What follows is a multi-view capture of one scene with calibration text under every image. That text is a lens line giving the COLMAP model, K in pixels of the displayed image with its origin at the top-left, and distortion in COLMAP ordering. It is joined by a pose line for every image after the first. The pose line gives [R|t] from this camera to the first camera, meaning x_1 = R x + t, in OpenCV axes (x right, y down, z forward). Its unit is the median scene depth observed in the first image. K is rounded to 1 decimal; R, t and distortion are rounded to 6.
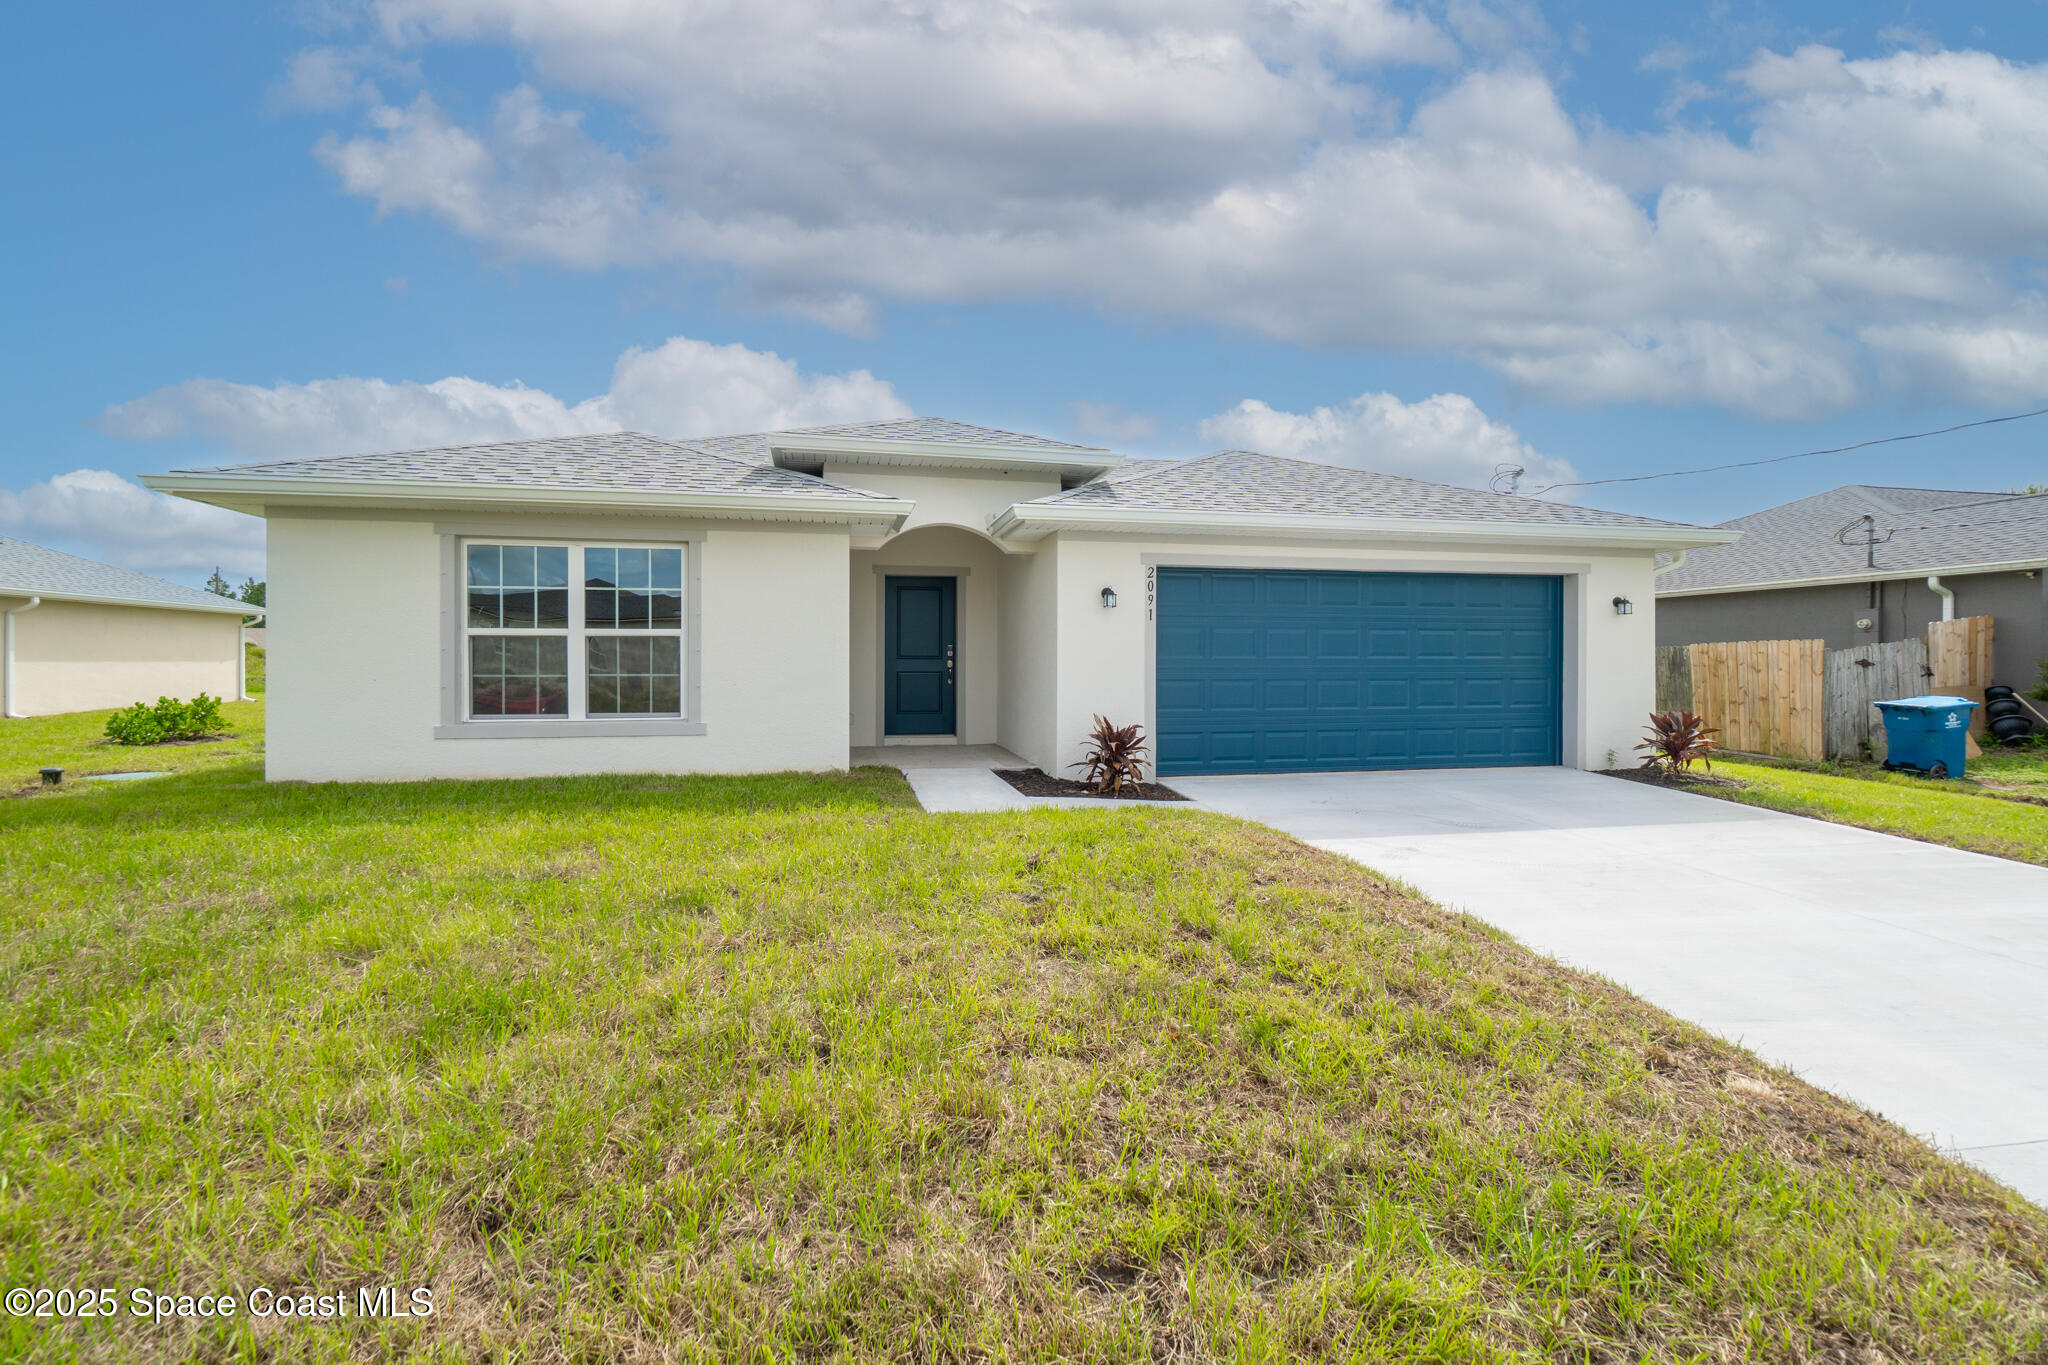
lens RADIAL K [[866.3, 0, 1007.8], [0, 866.3, 671.3], [0, 0, 1]] dist [0.000849, 0.001391]
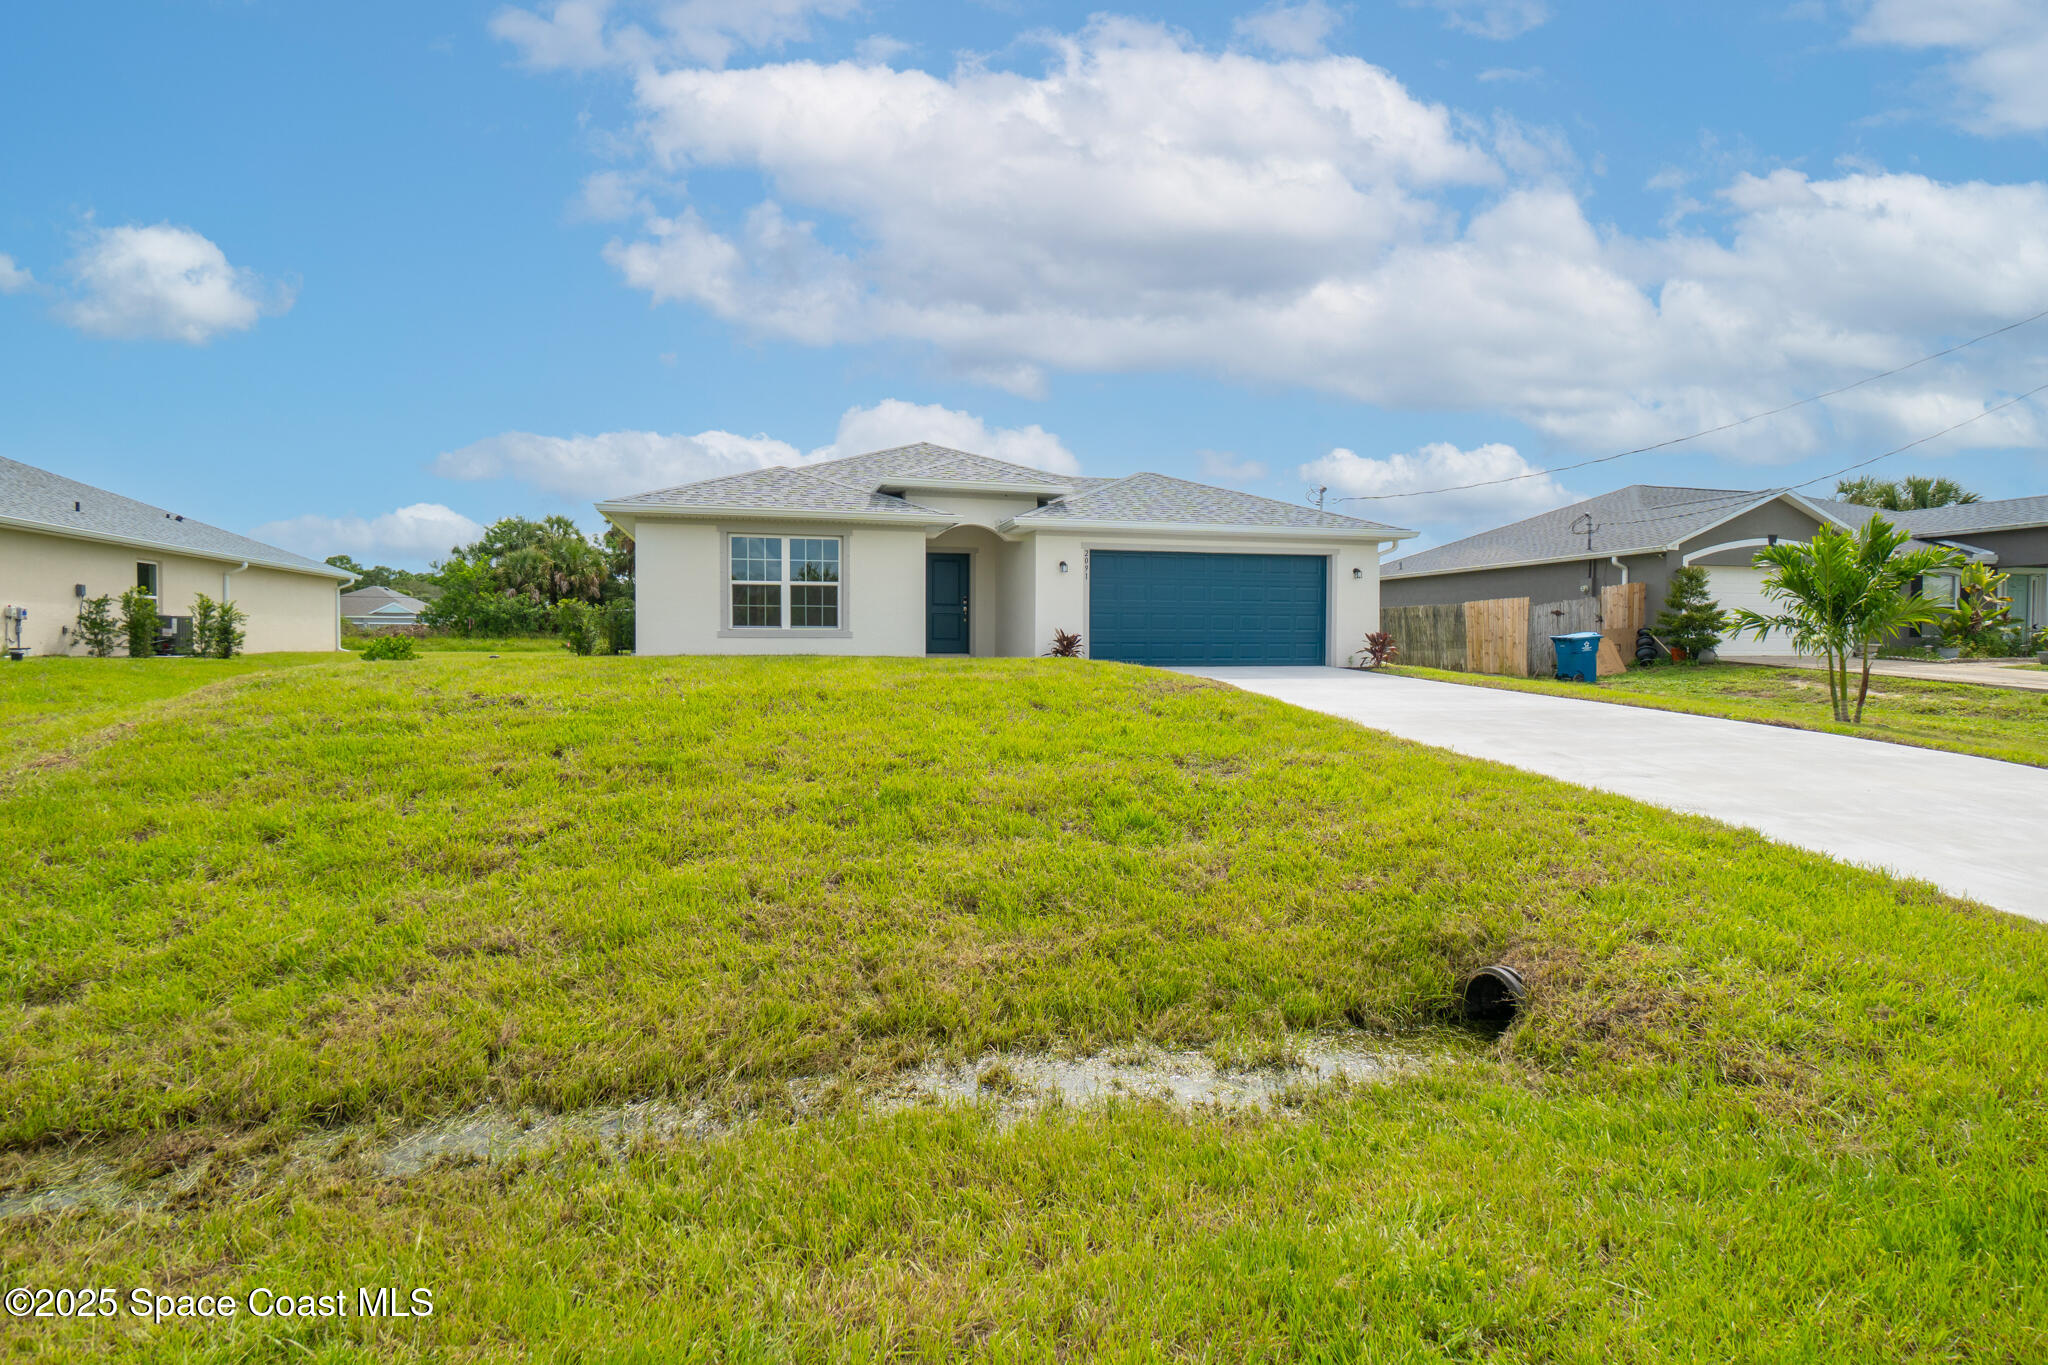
lens RADIAL K [[971.8, 0, 1013.9], [0, 971.8, 671.1], [0, 0, 1]] dist [0.017493, 0.000060]
pose [[0.998599, 0.000244, 0.052915, -0.090357], [-0.001224, 0.999828, 0.018479, 0.090502], [-0.052901, -0.018518, 0.998428, -0.973936]]
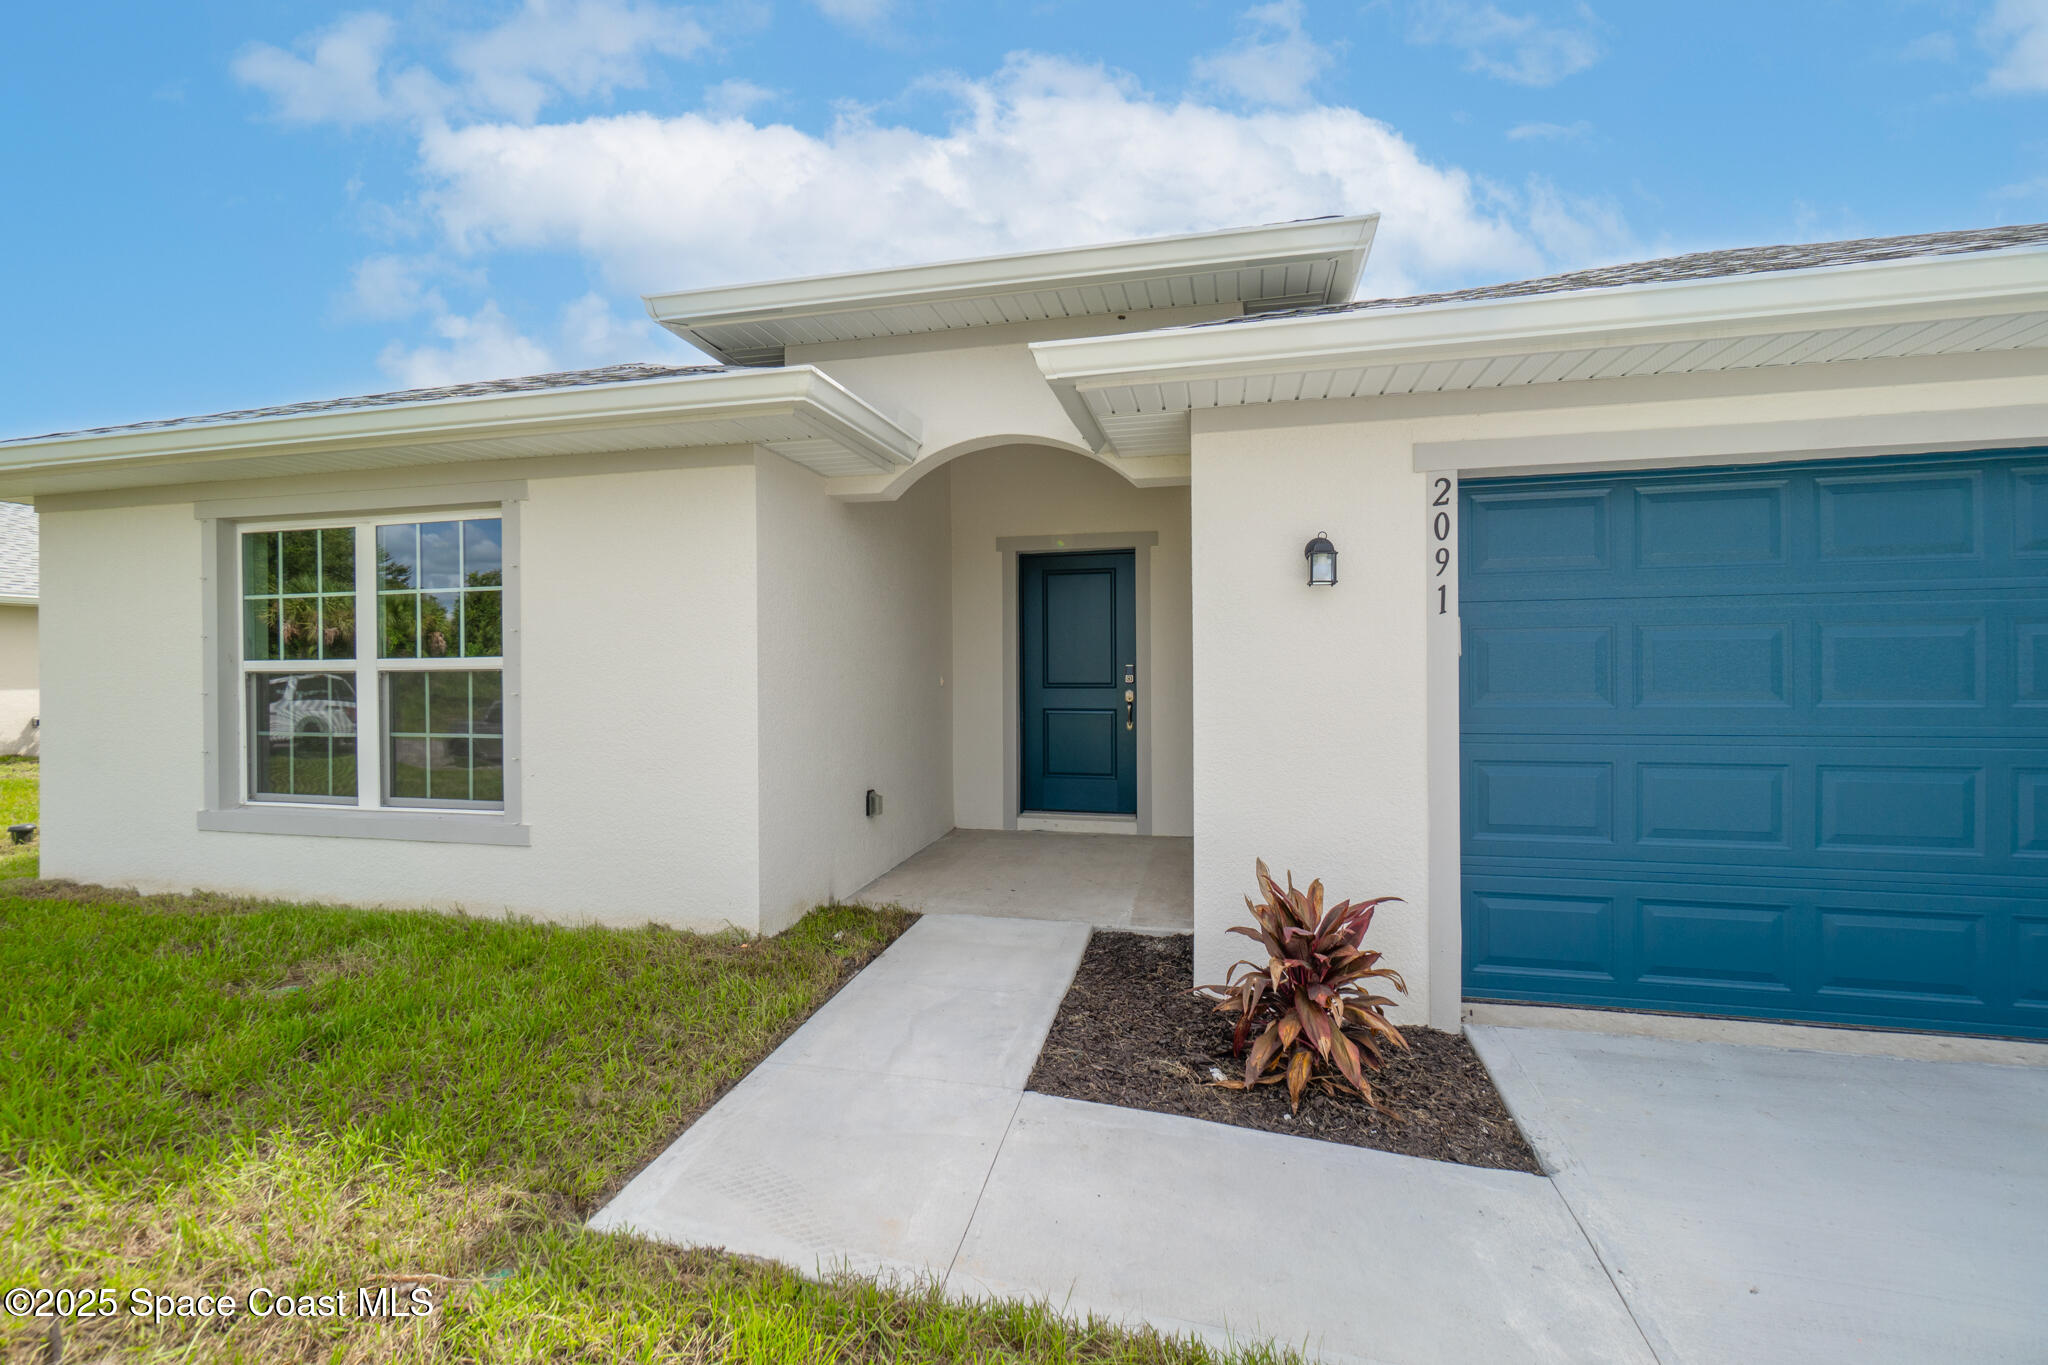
lens RADIAL K [[887.8, 0, 1009.4], [0, 887.8, 669.5], [0, 0, 1]] dist [-0.001214, 0.001107]
pose [[0.906675, -0.006540, -0.421779, 0.146840], [0.005454, 0.999978, -0.003783, -0.031043], [0.421794, 0.001130, 0.906691, 0.520228]]
